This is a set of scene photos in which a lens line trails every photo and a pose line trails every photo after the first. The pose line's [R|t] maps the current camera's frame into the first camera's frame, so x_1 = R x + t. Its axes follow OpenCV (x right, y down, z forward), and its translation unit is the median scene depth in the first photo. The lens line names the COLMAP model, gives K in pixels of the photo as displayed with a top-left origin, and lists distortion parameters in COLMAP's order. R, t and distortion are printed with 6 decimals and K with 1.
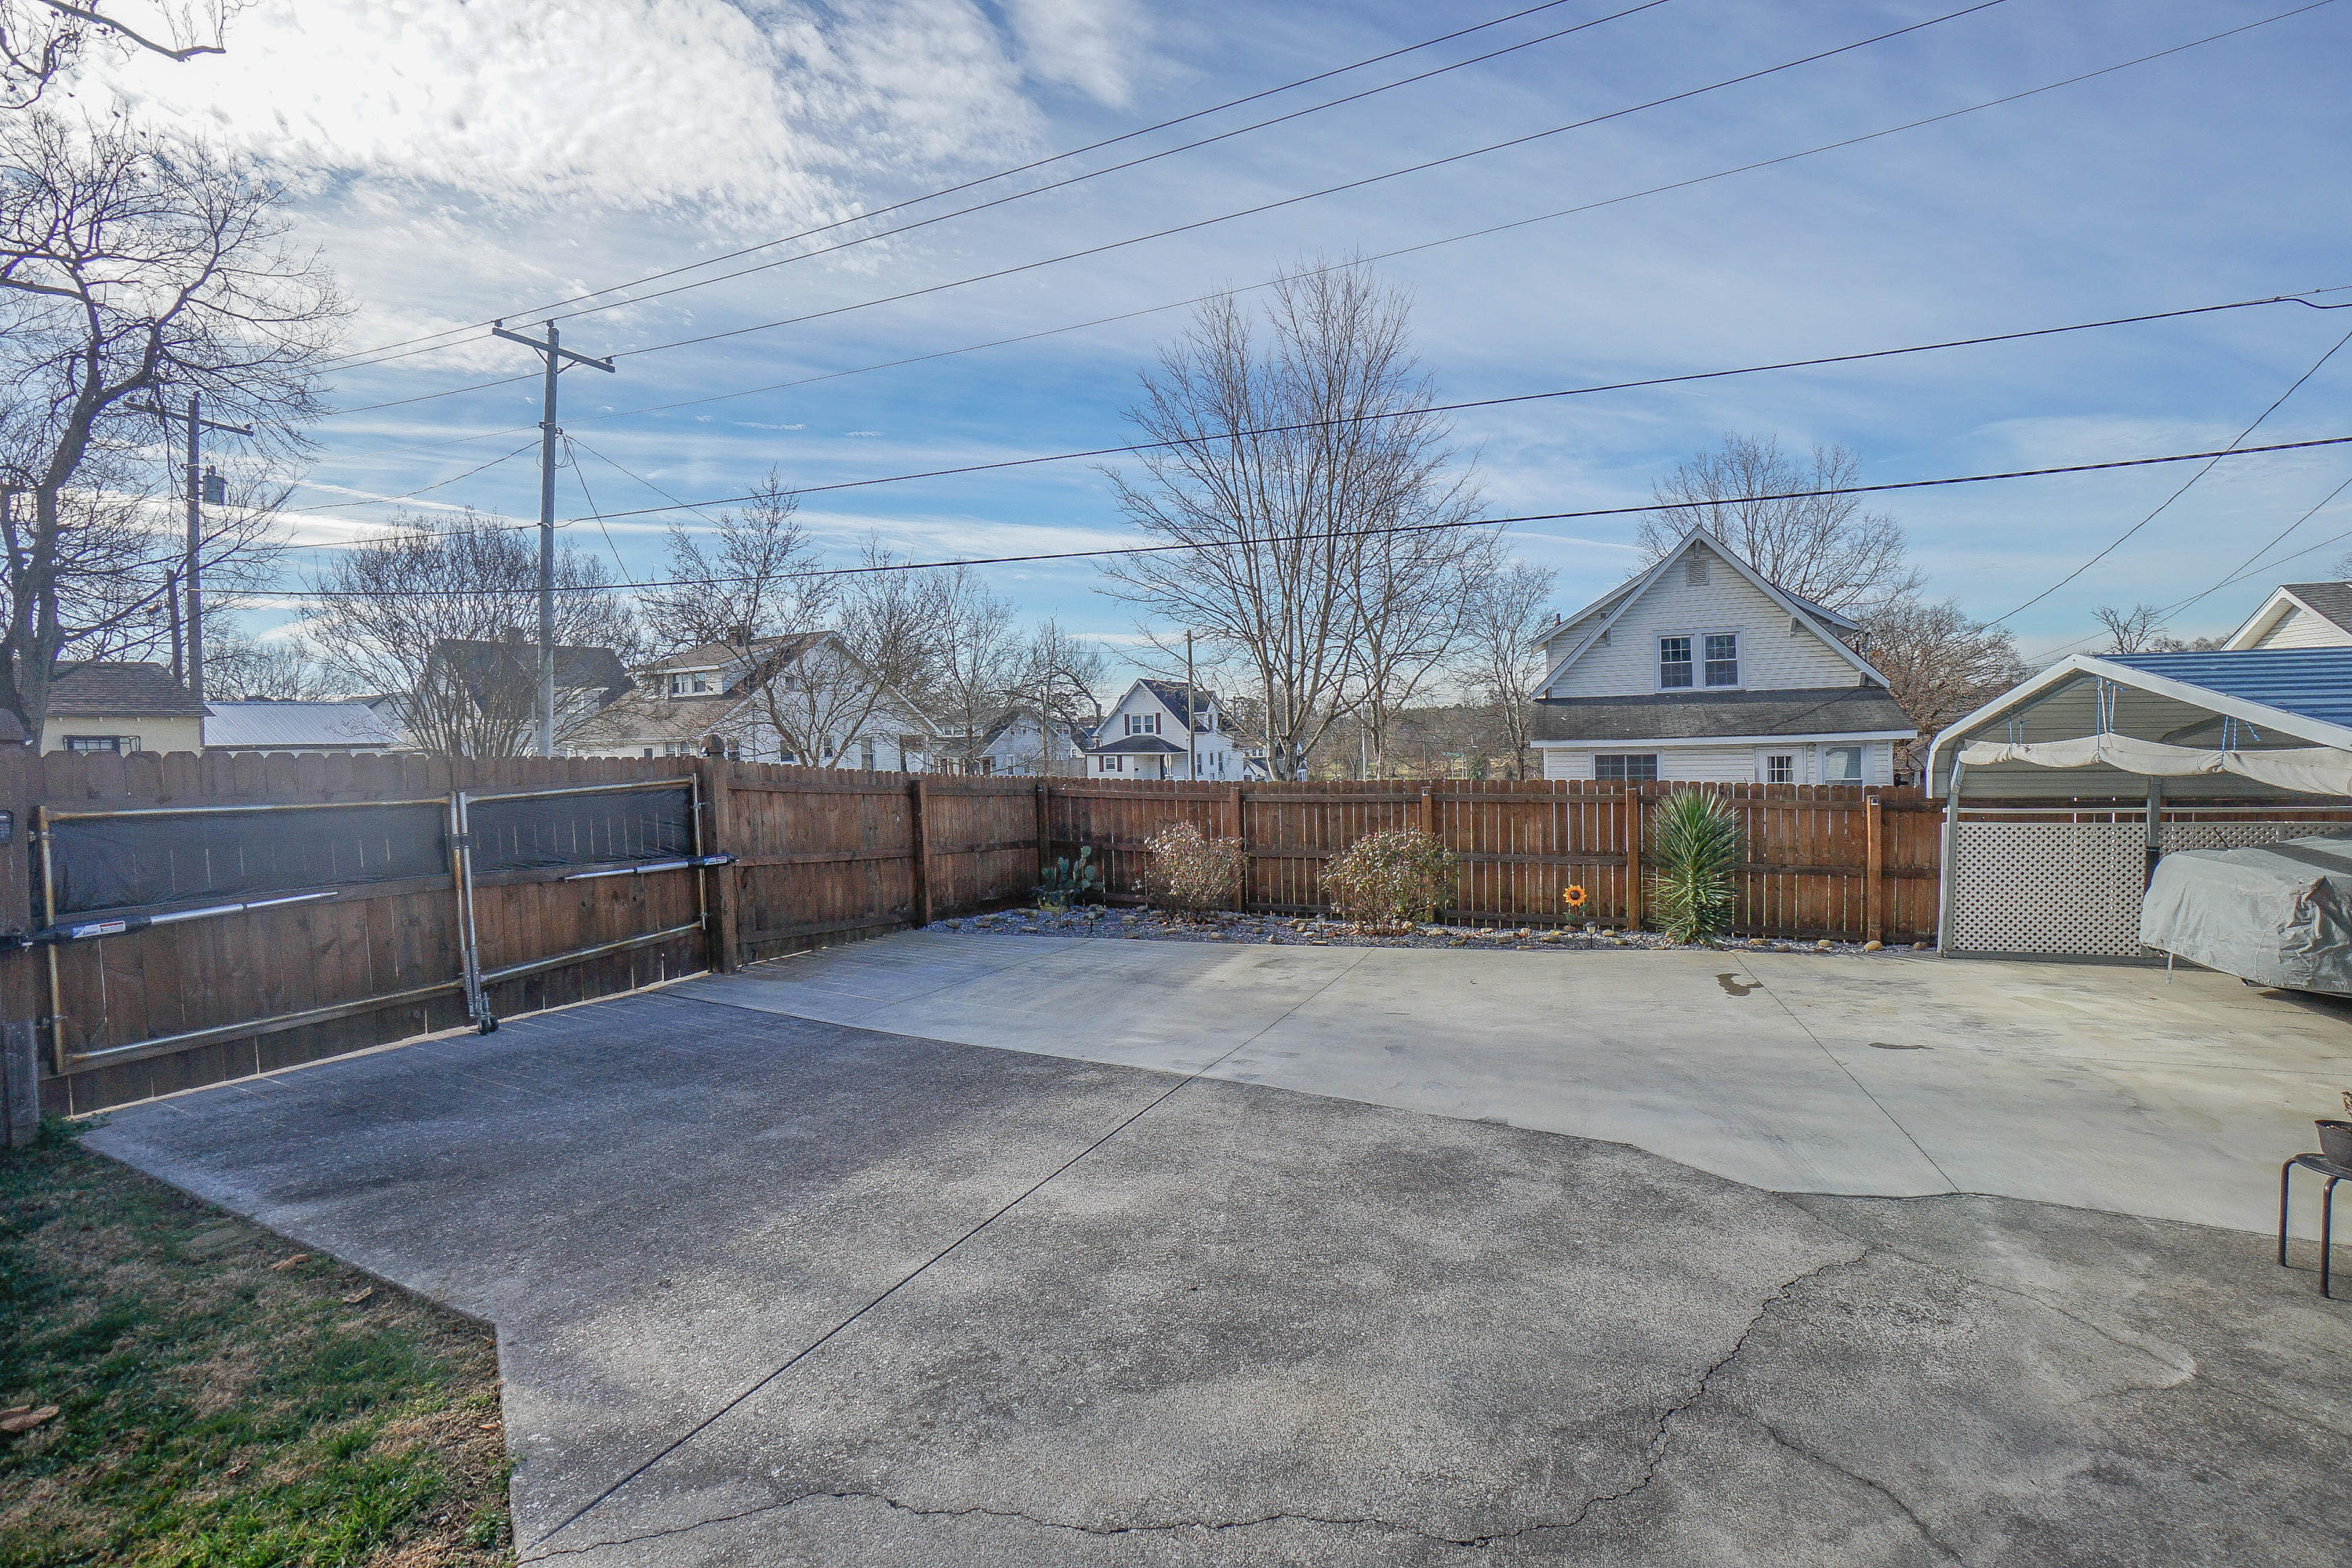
lens RADIAL K [[1040.5, 0, 1163.5], [0, 1040.5, 736.0], [0, 0, 1]] dist [-0.057183, 0.020966]
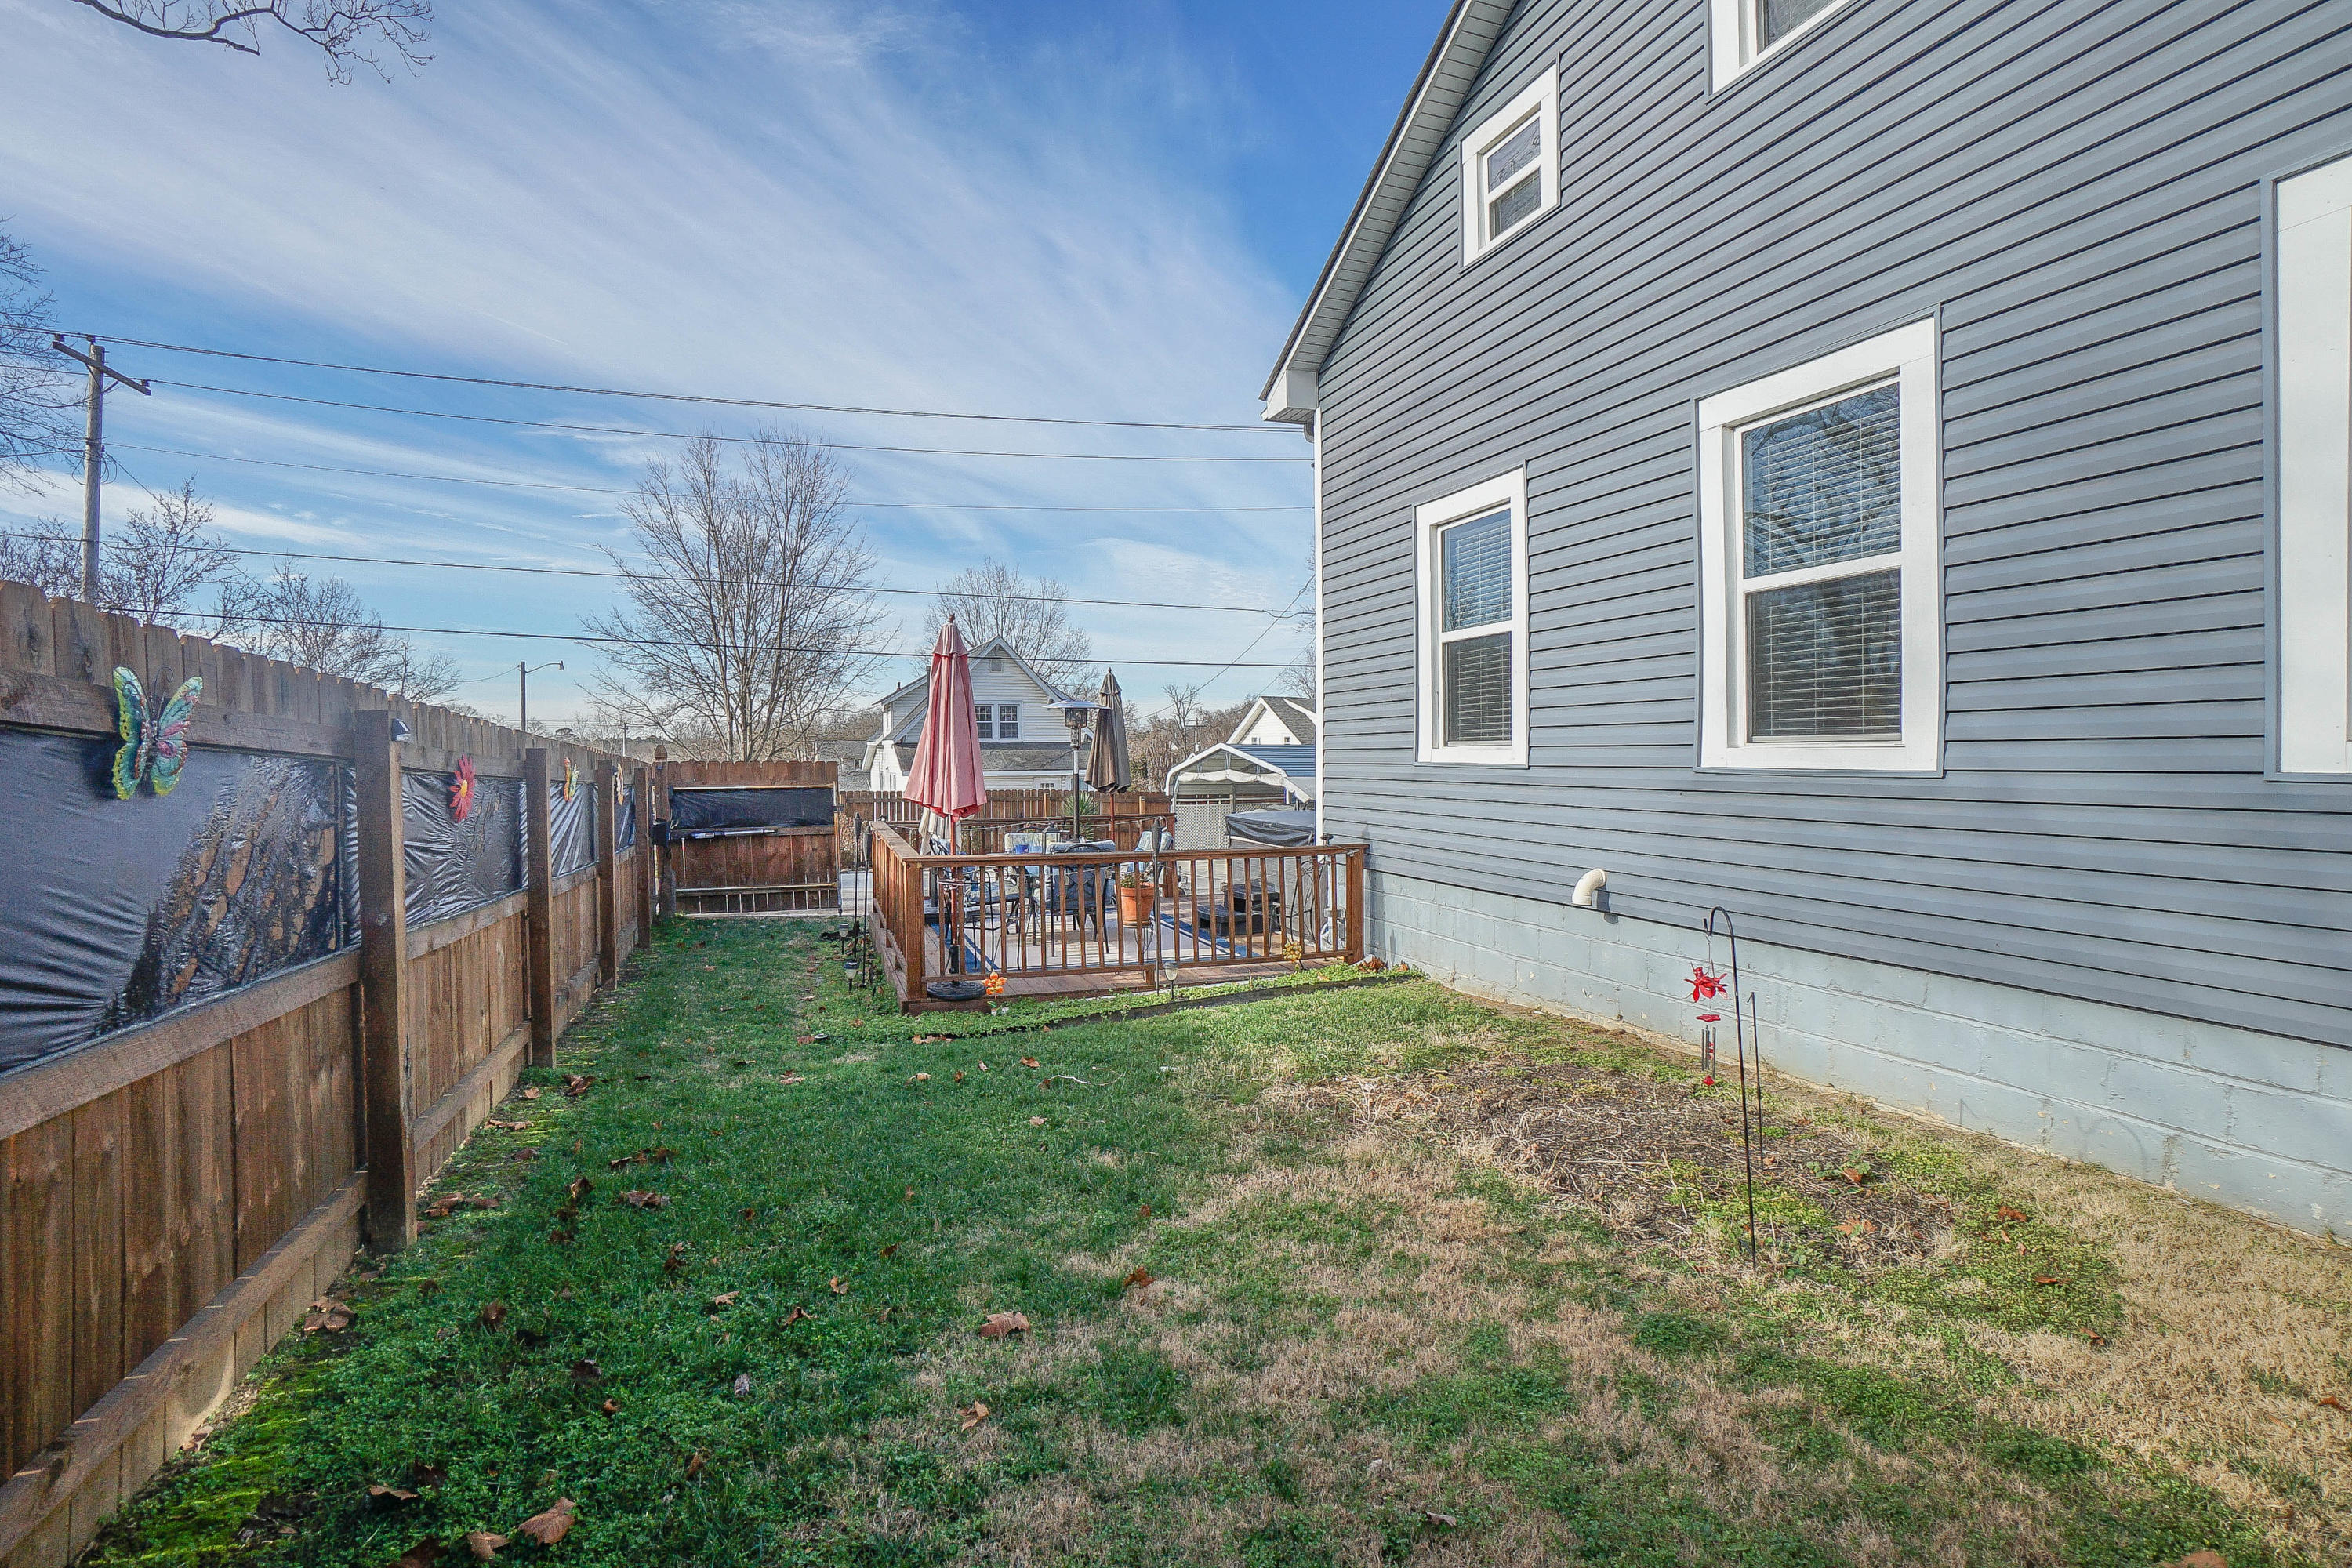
lens RADIAL K [[1041.0, 0, 1162.8], [0, 1041.0, 789.0], [0, 0, 1]] dist [-0.063200, 0.023014]
pose [[0.728788, 0.001713, 0.684737, -0.473465], [-0.013854, 0.999829, 0.012244, 0.006985], [-0.684599, -0.018409, 0.728687, -0.404996]]
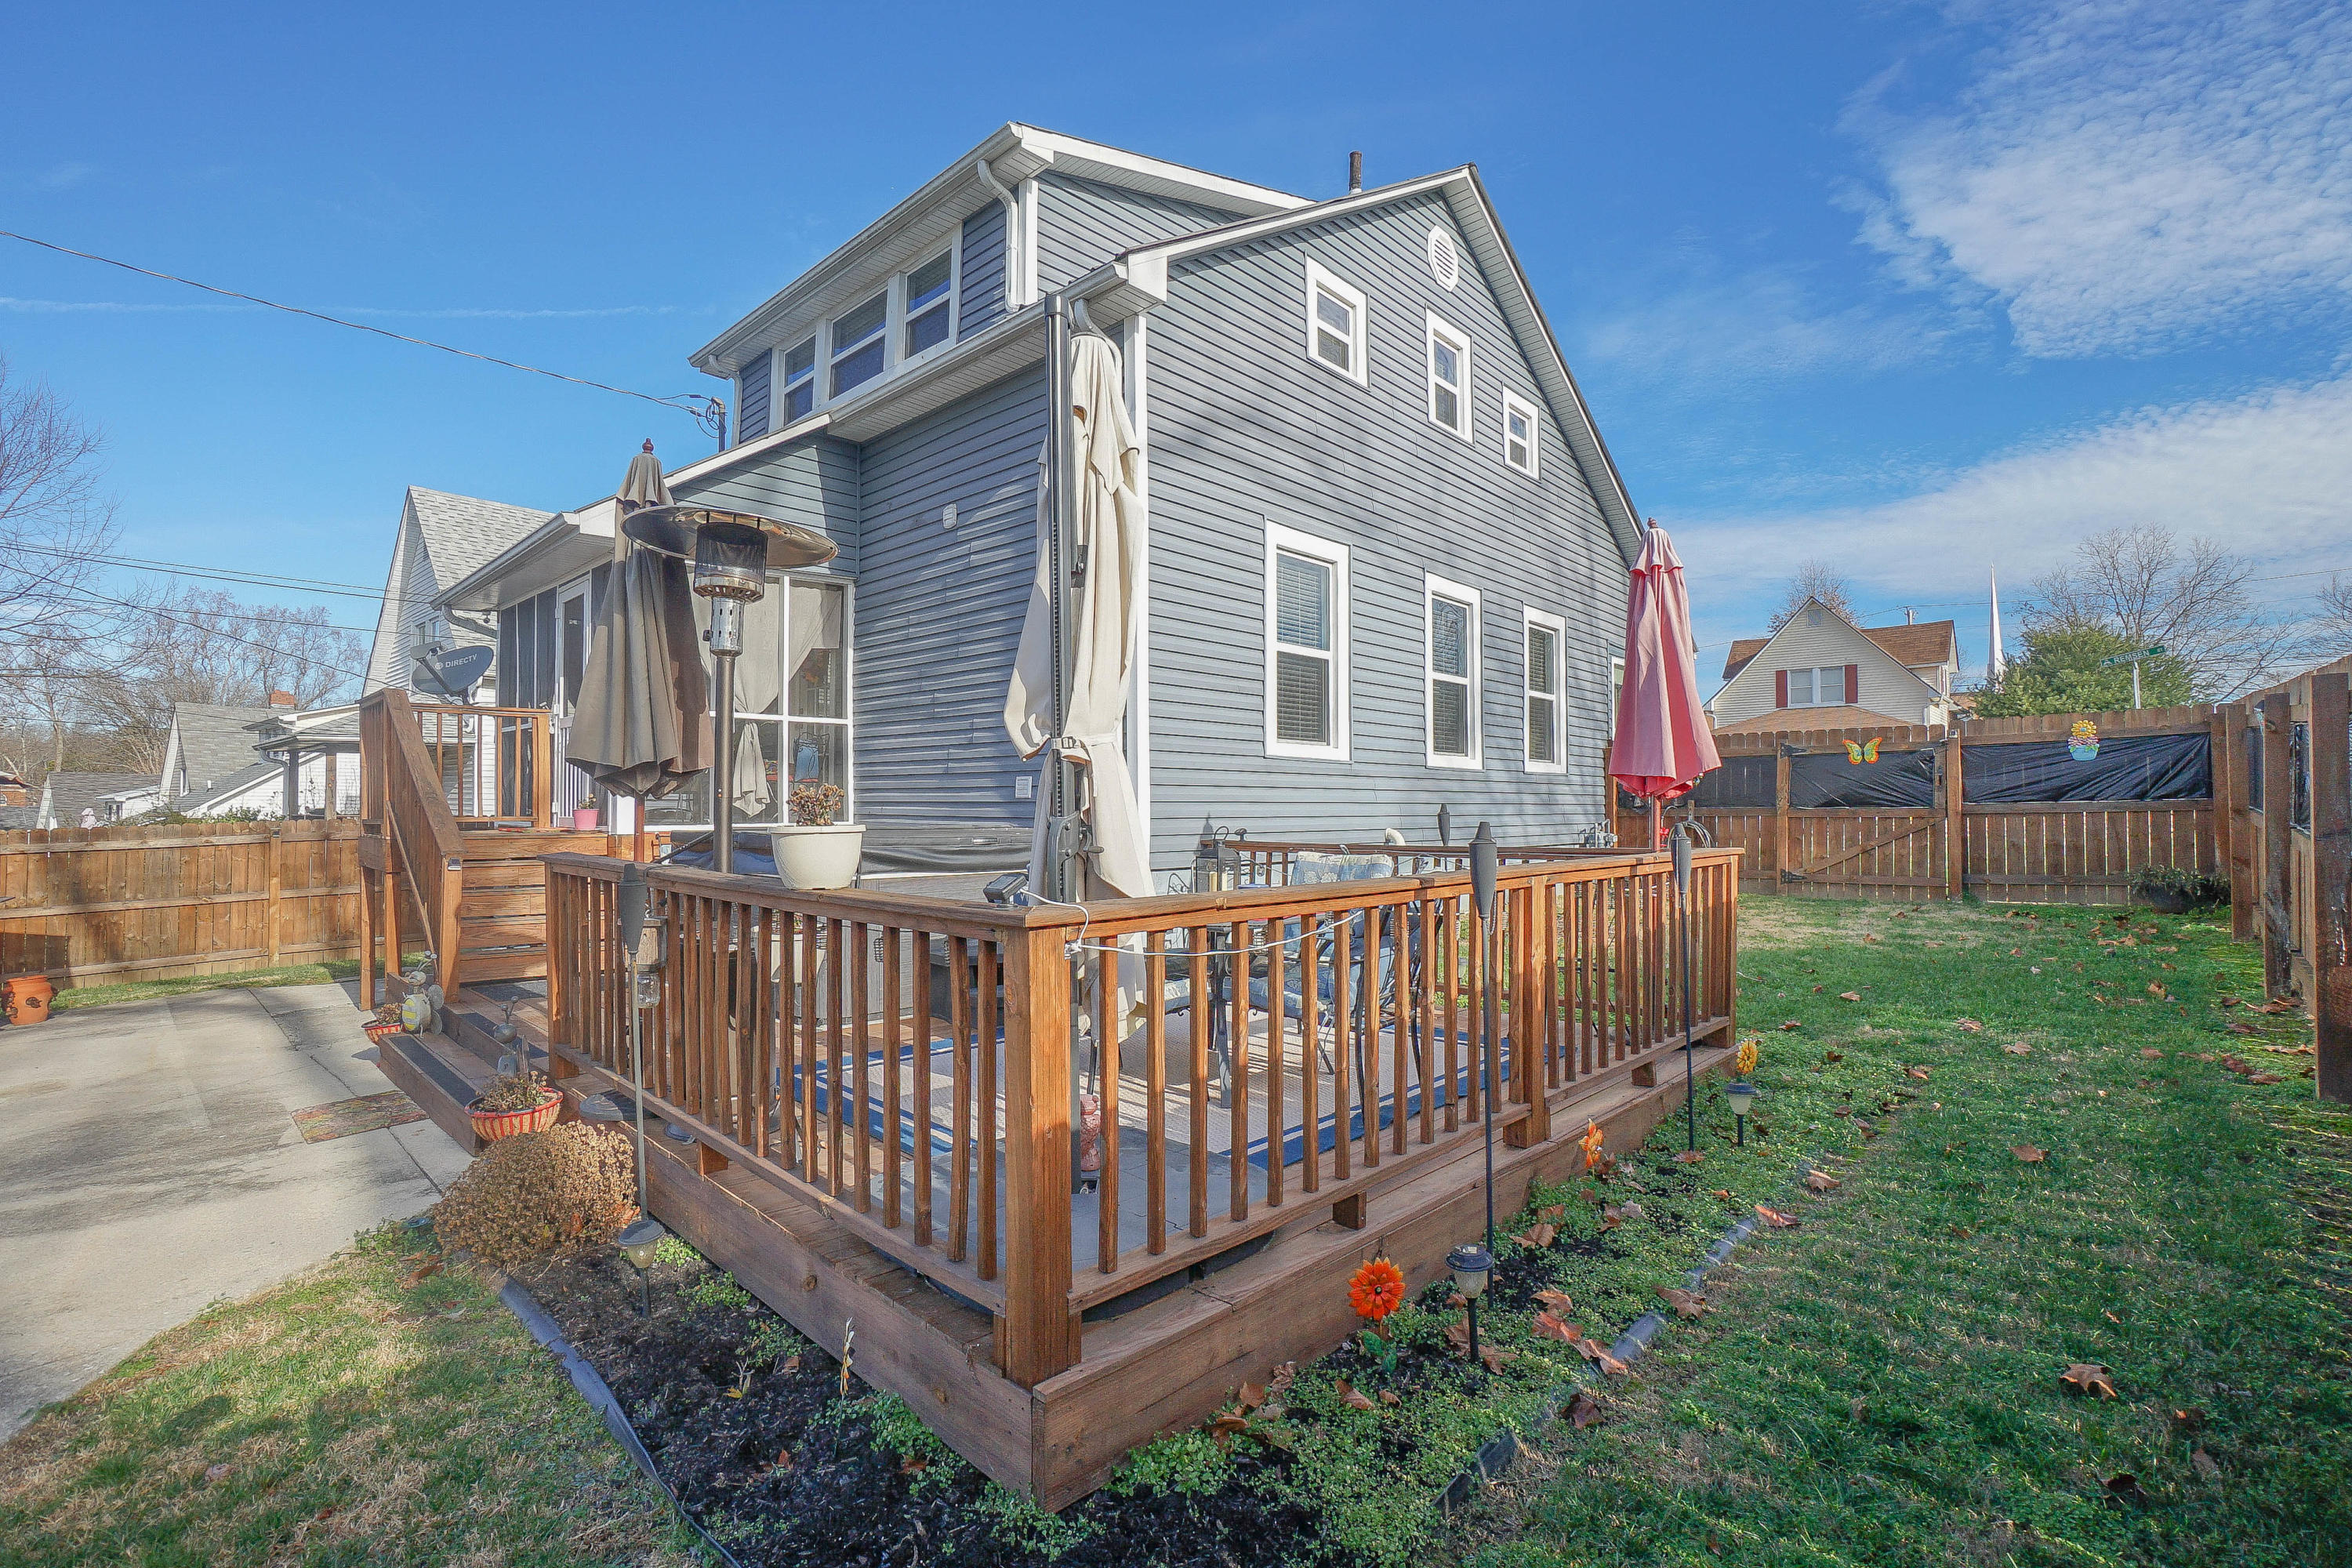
lens RADIAL K [[1041.0, 0, 1162.8], [0, 1041.0, 789.0], [0, 0, 1]] dist [-0.063200, 0.023014]
pose [[-0.933472, 0.037971, 0.356634, -0.254364], [0.028808, 0.999105, -0.030971, 0.025061], [-0.357490, -0.018637, -0.933731, 0.193778]]
